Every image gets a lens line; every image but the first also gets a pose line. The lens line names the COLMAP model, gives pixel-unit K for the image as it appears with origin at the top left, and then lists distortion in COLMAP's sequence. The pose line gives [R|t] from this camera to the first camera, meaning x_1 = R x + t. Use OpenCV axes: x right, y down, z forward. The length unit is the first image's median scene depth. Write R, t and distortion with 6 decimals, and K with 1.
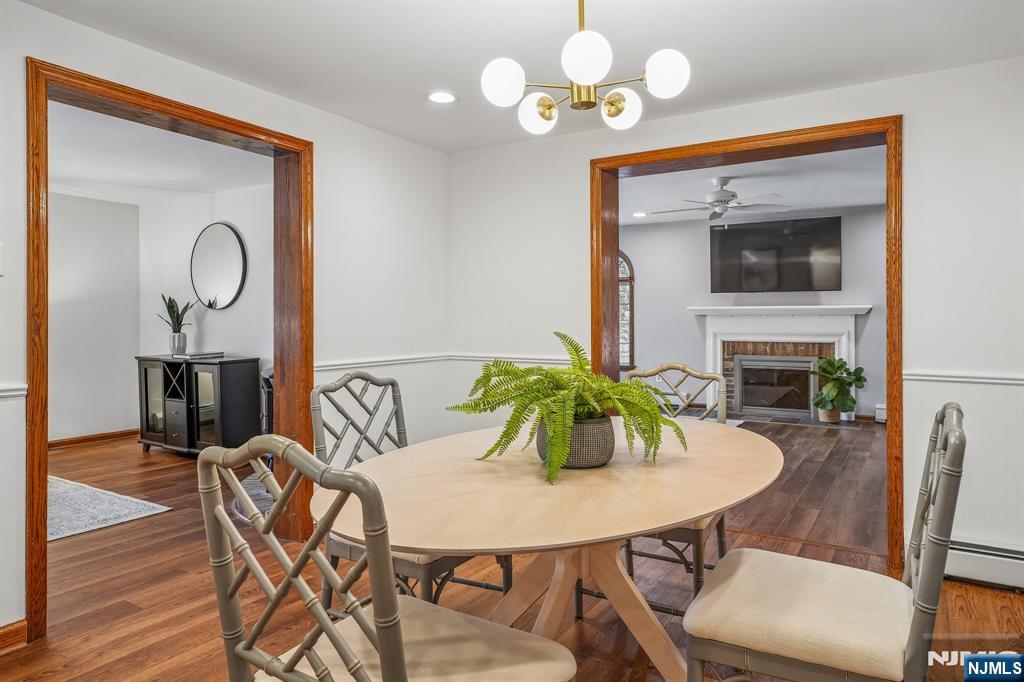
lens RADIAL K [[646.5, 0, 510.0], [0, 646.5, 321.1], [0, 0, 1]] dist [0.003439, 0.000834]
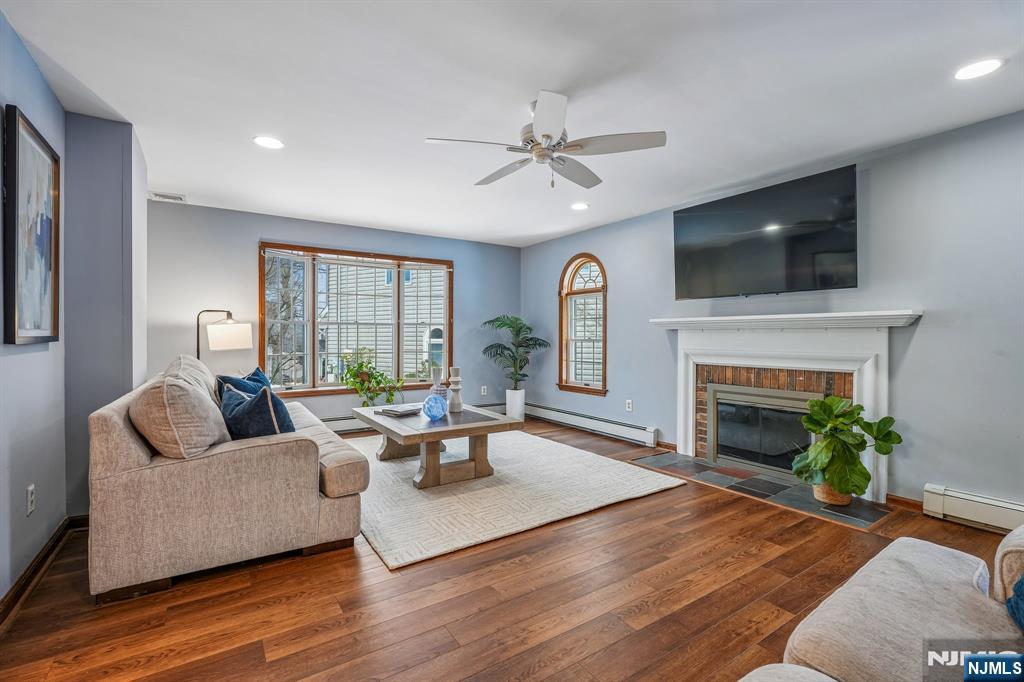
lens RADIAL K [[456.9, 0, 512.0], [0, 456.9, 341.0], [0, 0, 1]] dist [-0.002022, -0.000340]
pose [[0.914153, 0.006392, -0.405320, 0.364571], [-0.003038, 0.999956, 0.008917, 0.000049], [0.405359, -0.006920, 0.914131, 0.447452]]
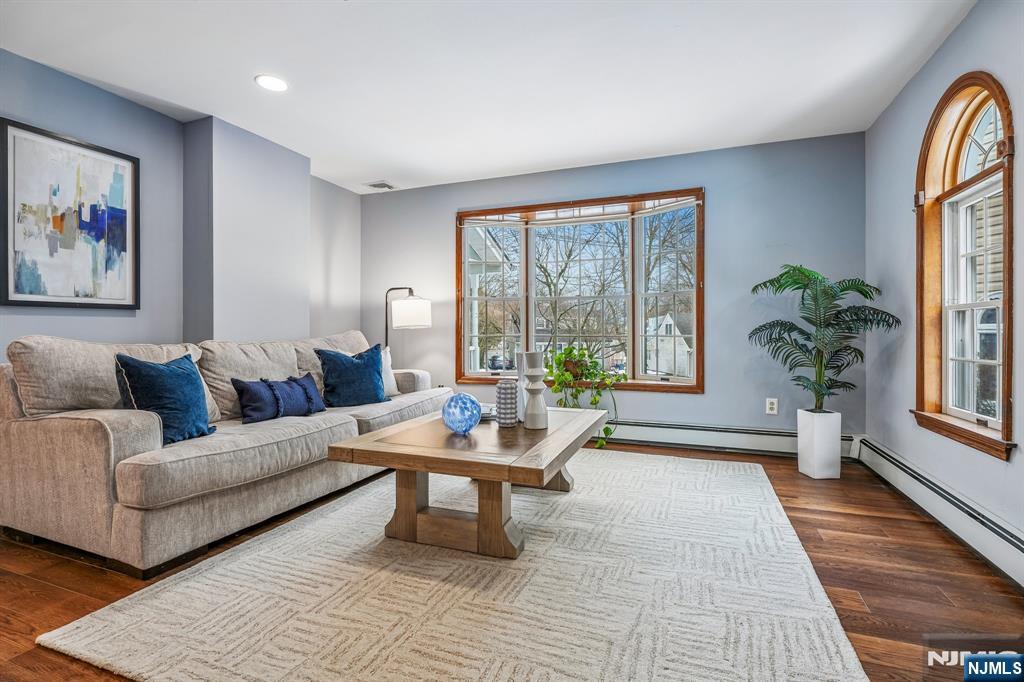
lens RADIAL K [[481.2, 0, 509.7], [0, 481.2, 330.8], [0, 0, 1]] dist [-0.001976, -0.000407]
pose [[0.199666, -0.000249, -0.979864, 0.406857], [-0.001021, 0.999999, -0.000462, 0.021386], [0.979864, 0.001092, 0.199665, 0.825778]]
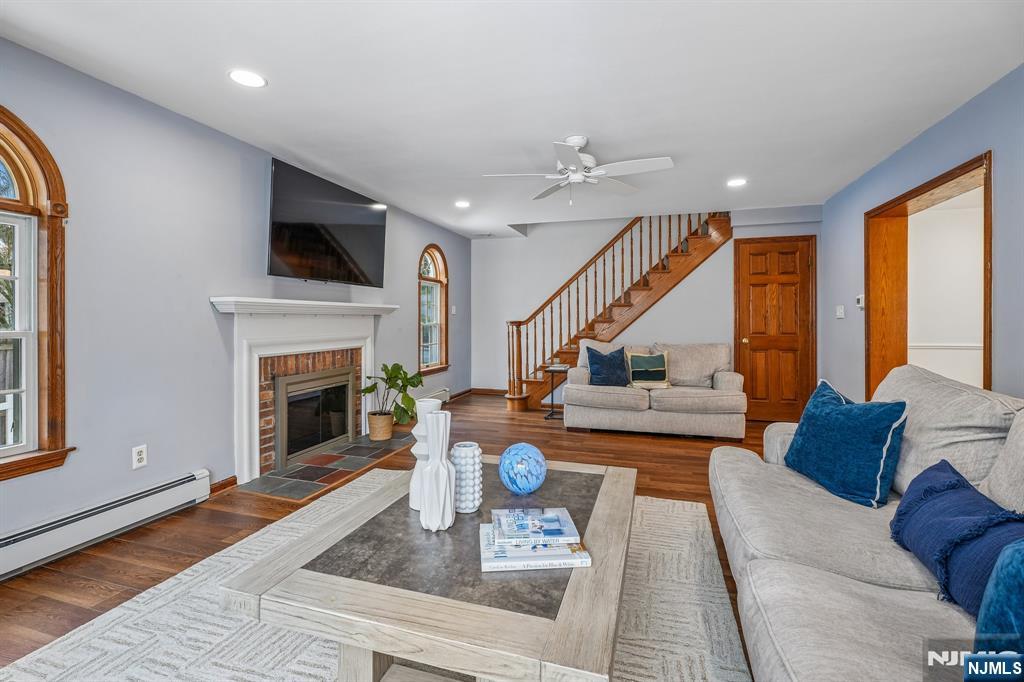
lens RADIAL K [[470.9, 0, 511.9], [0, 470.9, 316.6], [0, 0, 1]] dist [-0.000196, 0.000038]
pose [[-0.250437, 0.000725, 0.968133, -0.150743], [0.001375, 0.999999, -0.000394, -0.006338], [-0.968132, 0.001232, -0.250438, 0.924678]]
